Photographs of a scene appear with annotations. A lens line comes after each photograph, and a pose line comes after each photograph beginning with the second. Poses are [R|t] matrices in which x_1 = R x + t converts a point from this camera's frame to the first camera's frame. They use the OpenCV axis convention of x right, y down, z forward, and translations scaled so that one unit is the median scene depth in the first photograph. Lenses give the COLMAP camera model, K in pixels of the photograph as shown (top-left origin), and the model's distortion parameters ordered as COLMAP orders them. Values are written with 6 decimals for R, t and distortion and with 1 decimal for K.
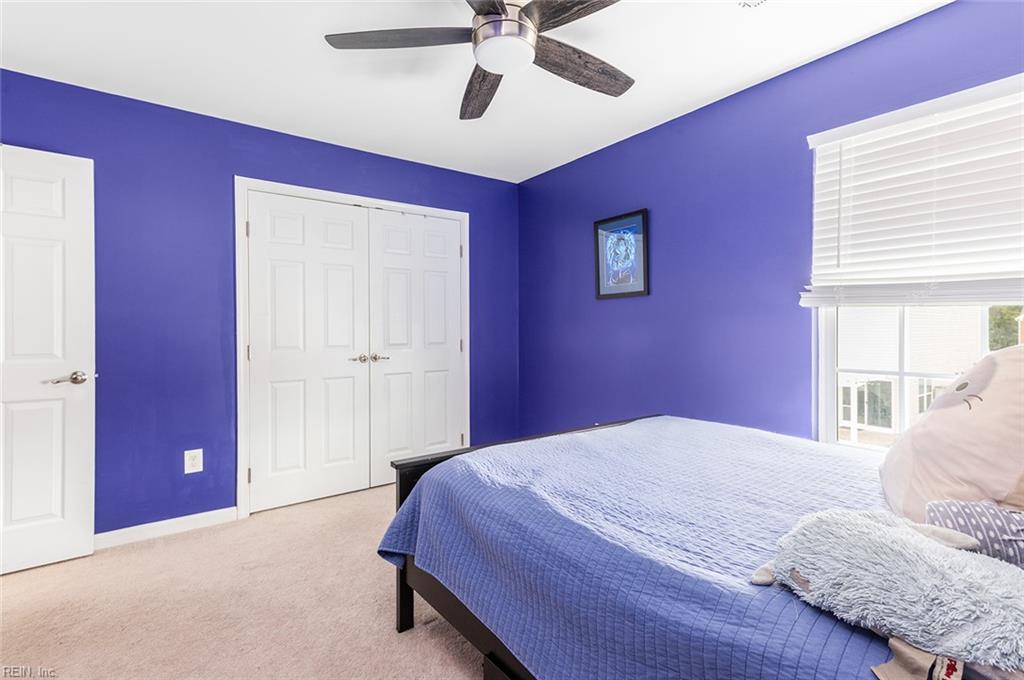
lens RADIAL K [[478.2, 0, 512.0], [0, 478.2, 340.0], [0, 0, 1]] dist [-0.000288, -0.000062]
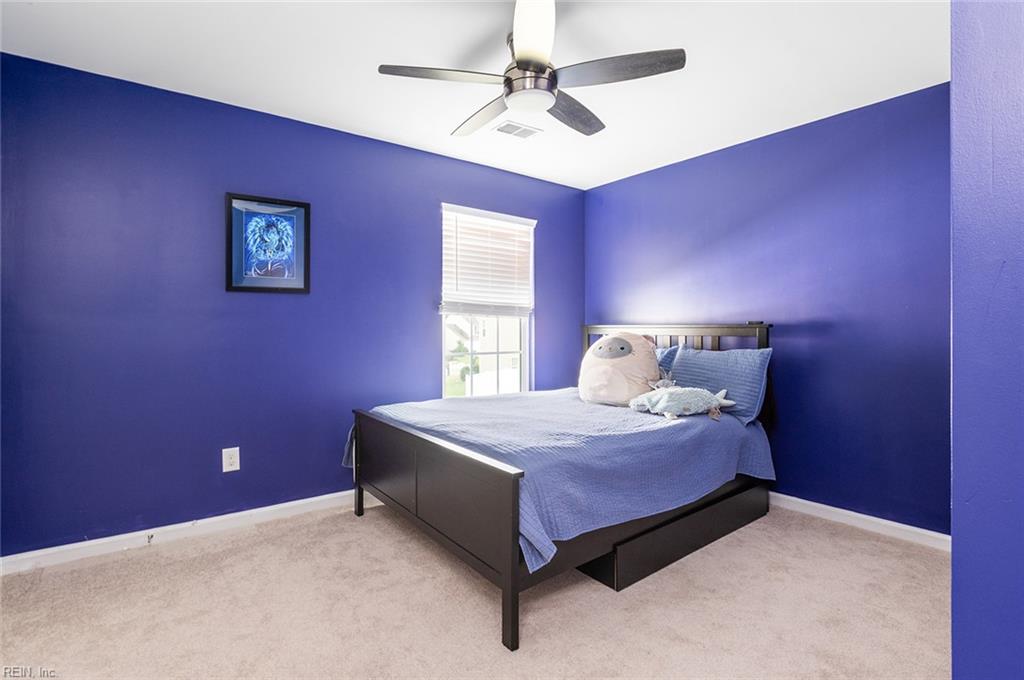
lens RADIAL K [[498.5, 0, 512.0], [0, 498.5, 340.0], [0, 0, 1]] dist [-0.036818, 0.000183]
pose [[-0.026190, -0.020103, 0.999455, -0.712900], [0.019417, 0.999599, 0.020614, -0.012391], [-0.999468, 0.019947, -0.025789, 0.607849]]
